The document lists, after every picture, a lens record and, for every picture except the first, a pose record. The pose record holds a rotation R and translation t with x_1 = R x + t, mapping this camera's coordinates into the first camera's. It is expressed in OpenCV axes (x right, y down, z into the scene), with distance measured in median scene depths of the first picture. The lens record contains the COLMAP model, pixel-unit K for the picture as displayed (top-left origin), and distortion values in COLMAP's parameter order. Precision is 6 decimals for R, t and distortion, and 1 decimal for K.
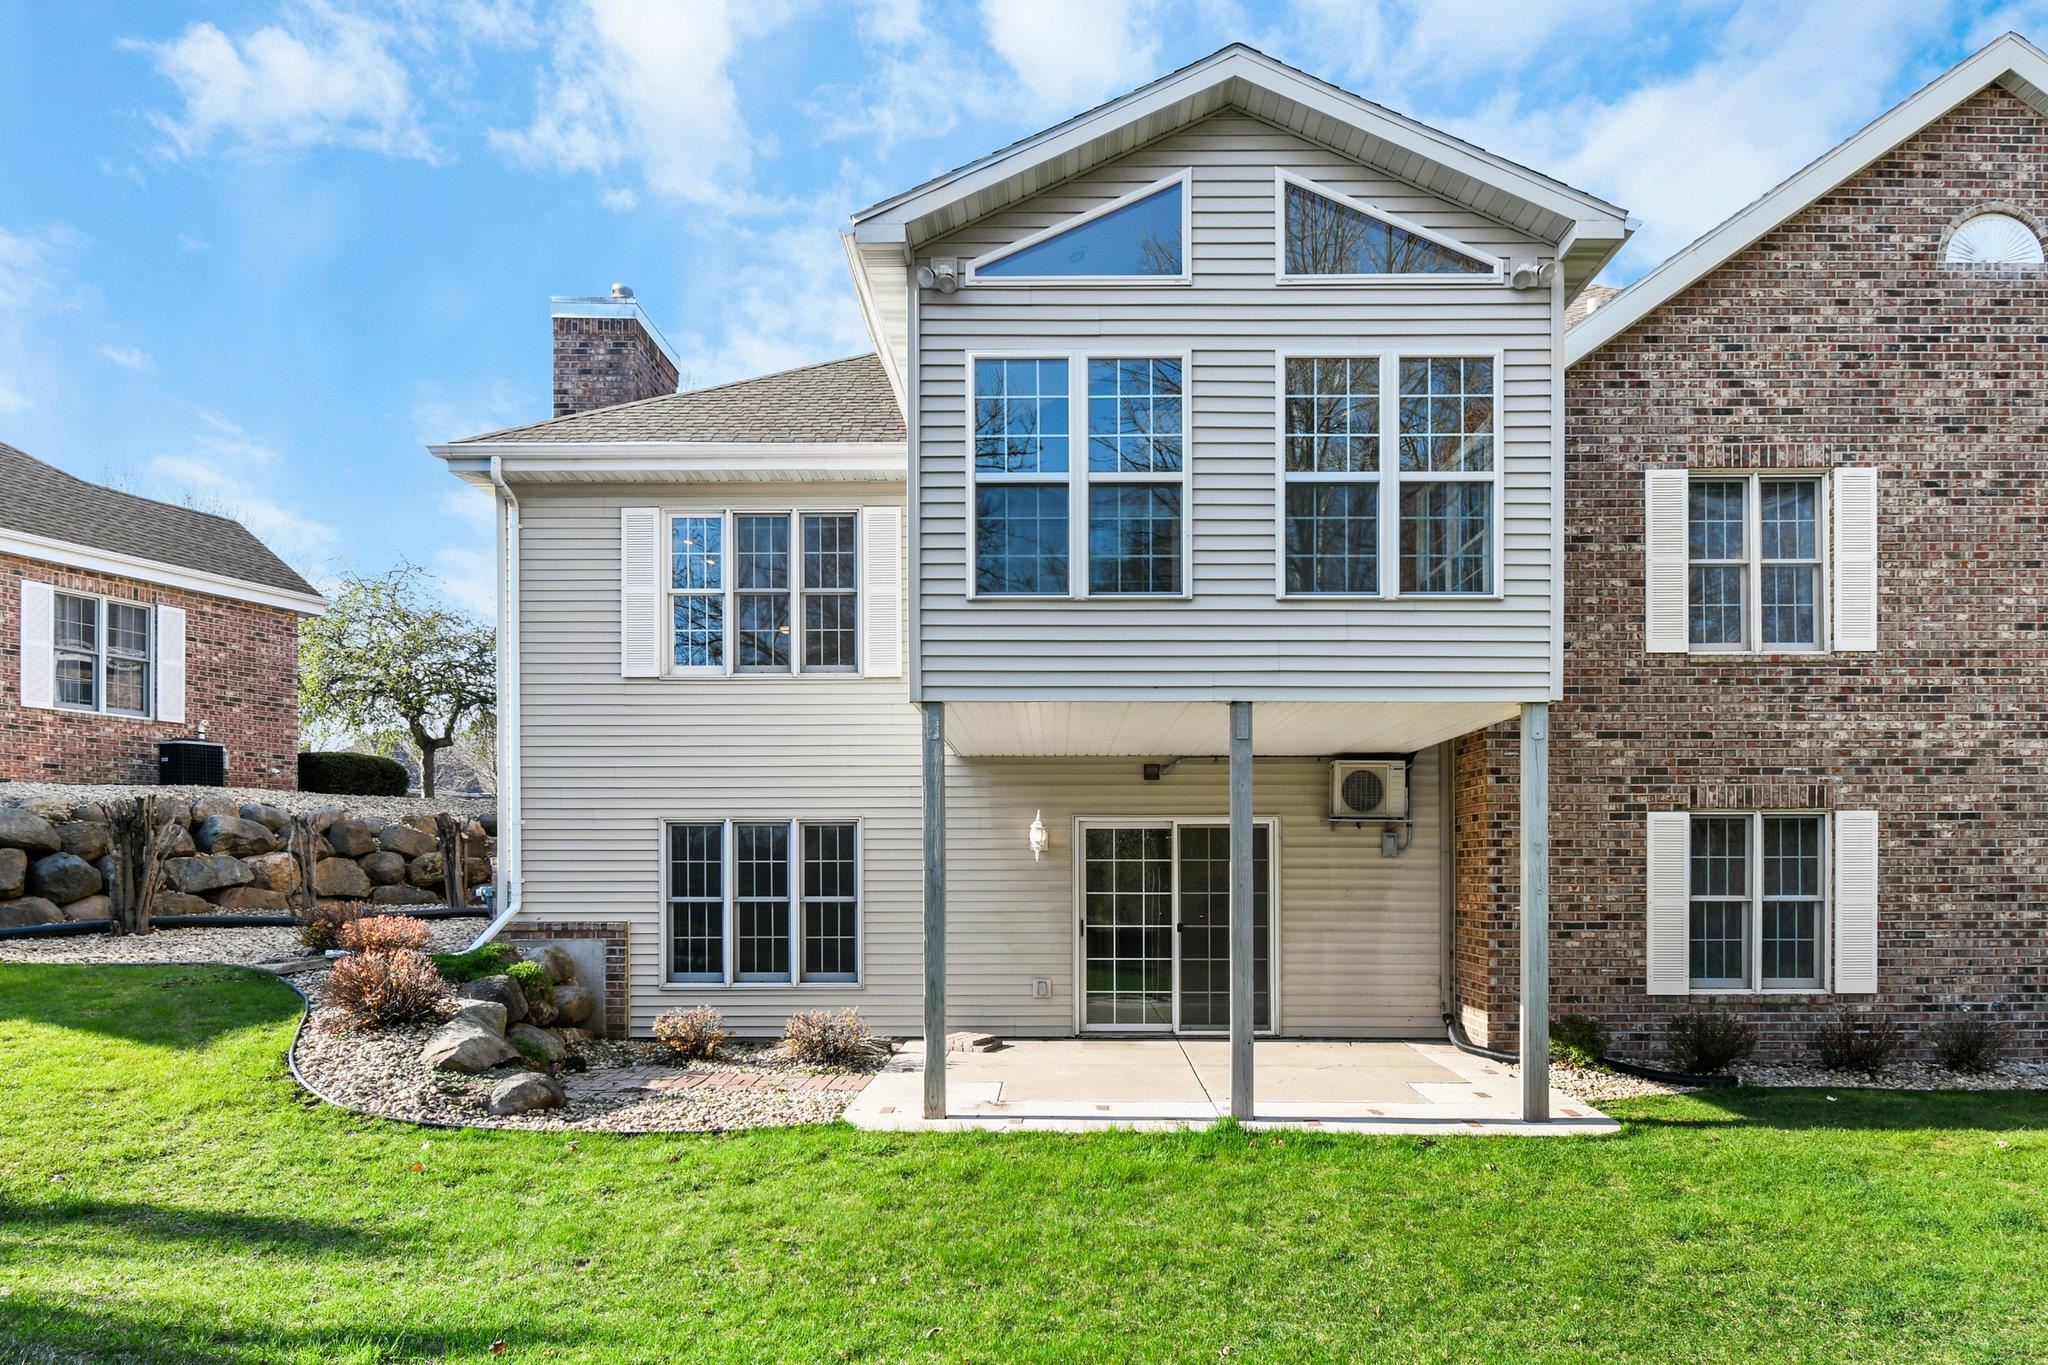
lens RADIAL K [[1151.4, 0, 1023.4], [0, 1151.4, 885.4], [0, 0, 1]] dist [0.004180, -0.007132]
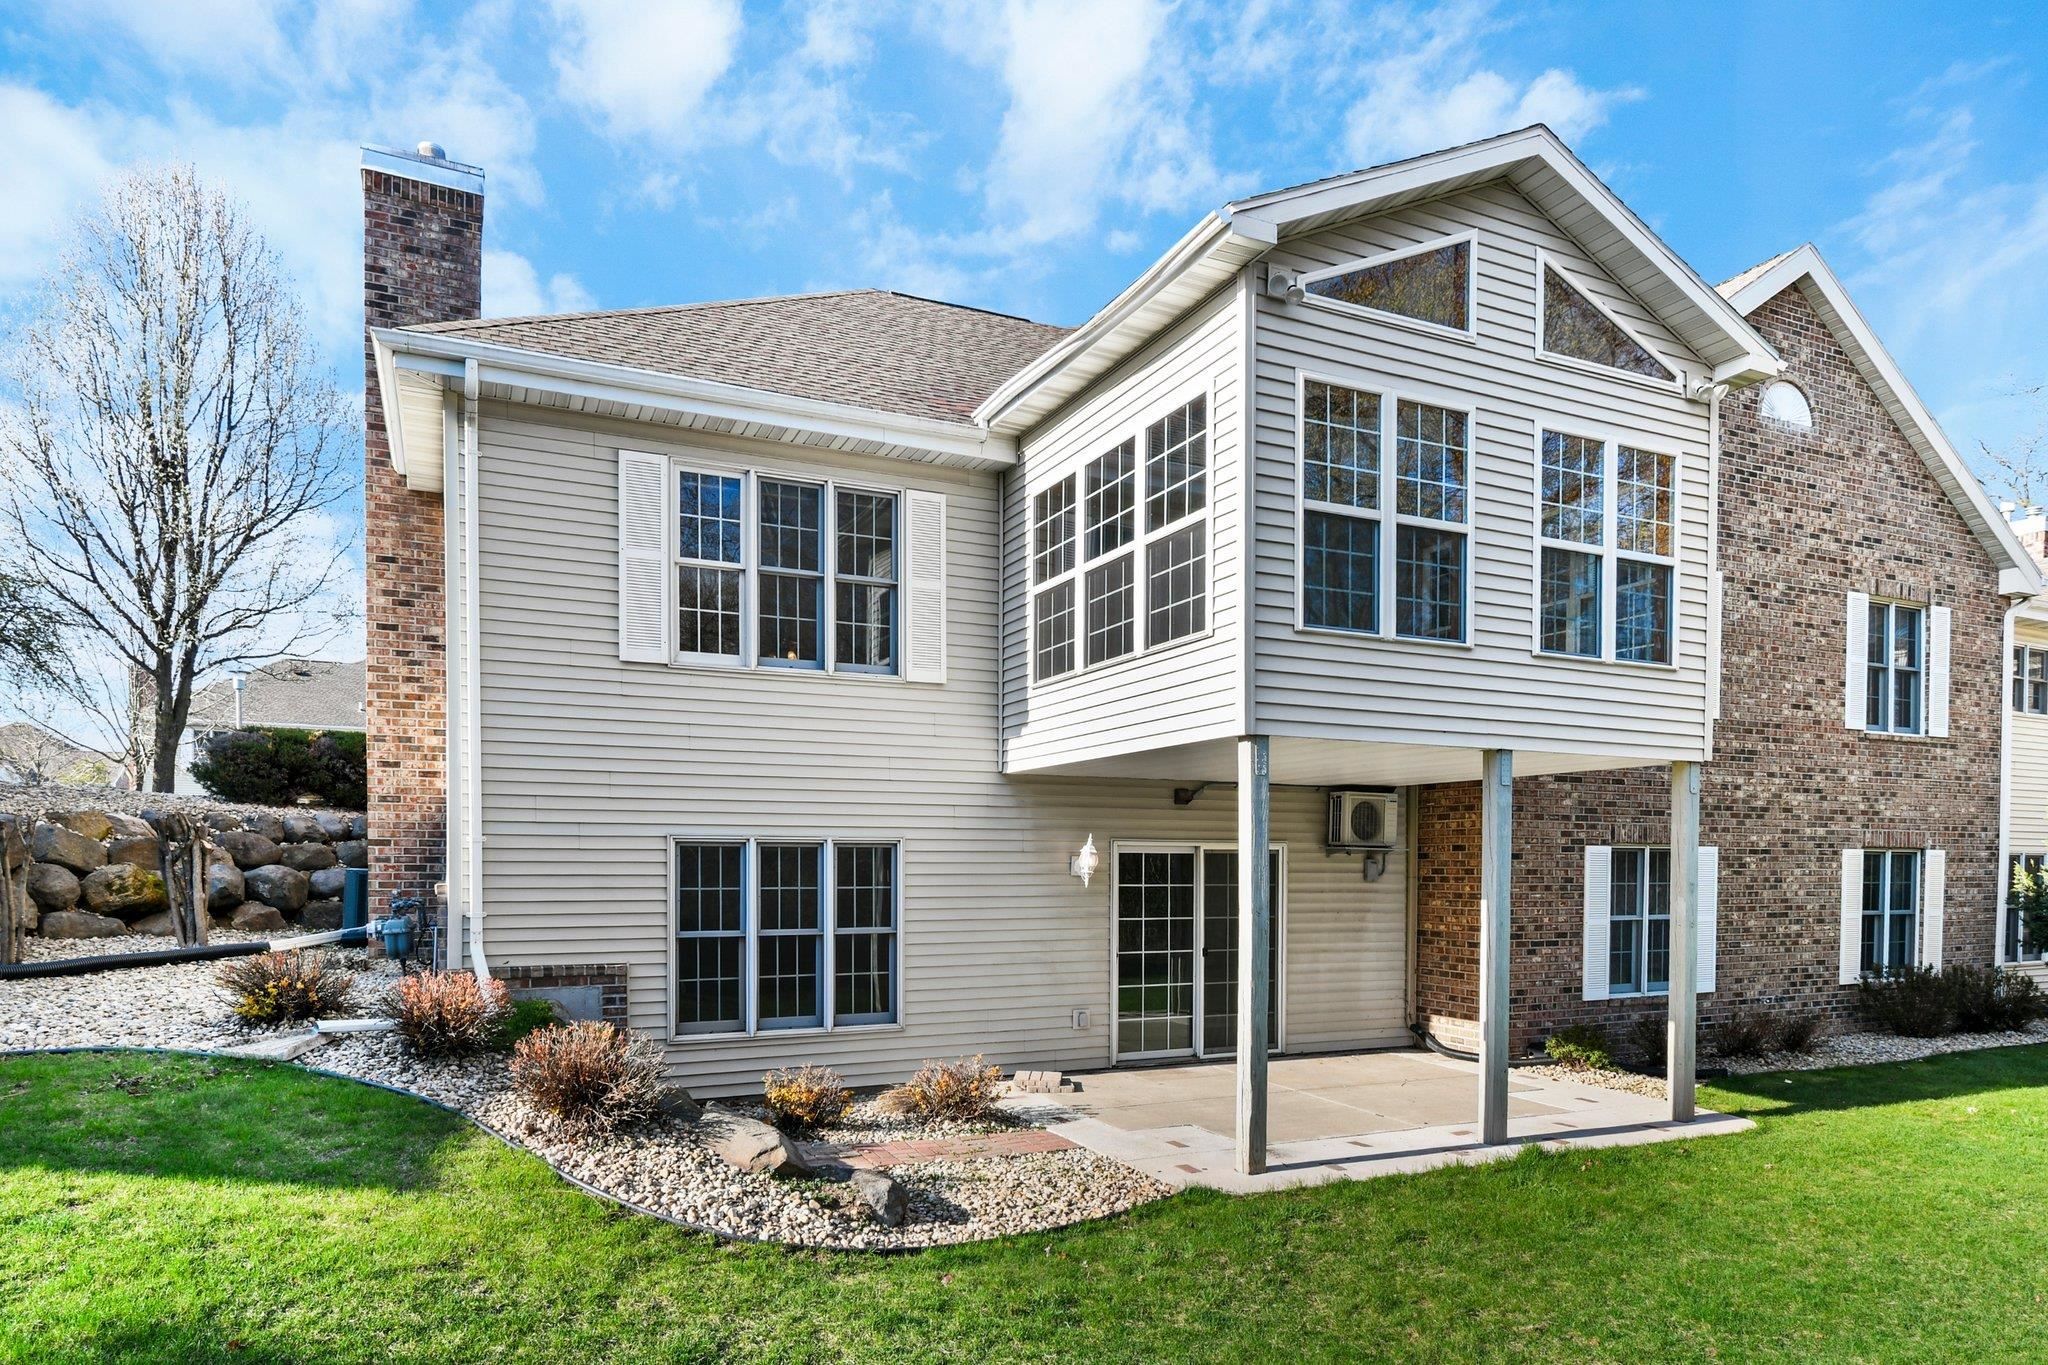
lens RADIAL K [[1184.4, 0, 977.9], [0, 1184.4, 898.2], [0, 0, 1]] dist [-0.000349, -0.000512]
pose [[0.910734, -0.008310, 0.412910, -0.520040], [0.001073, 0.999842, 0.017757, -0.032197], [-0.412992, -0.015729, 0.910599, 0.155236]]
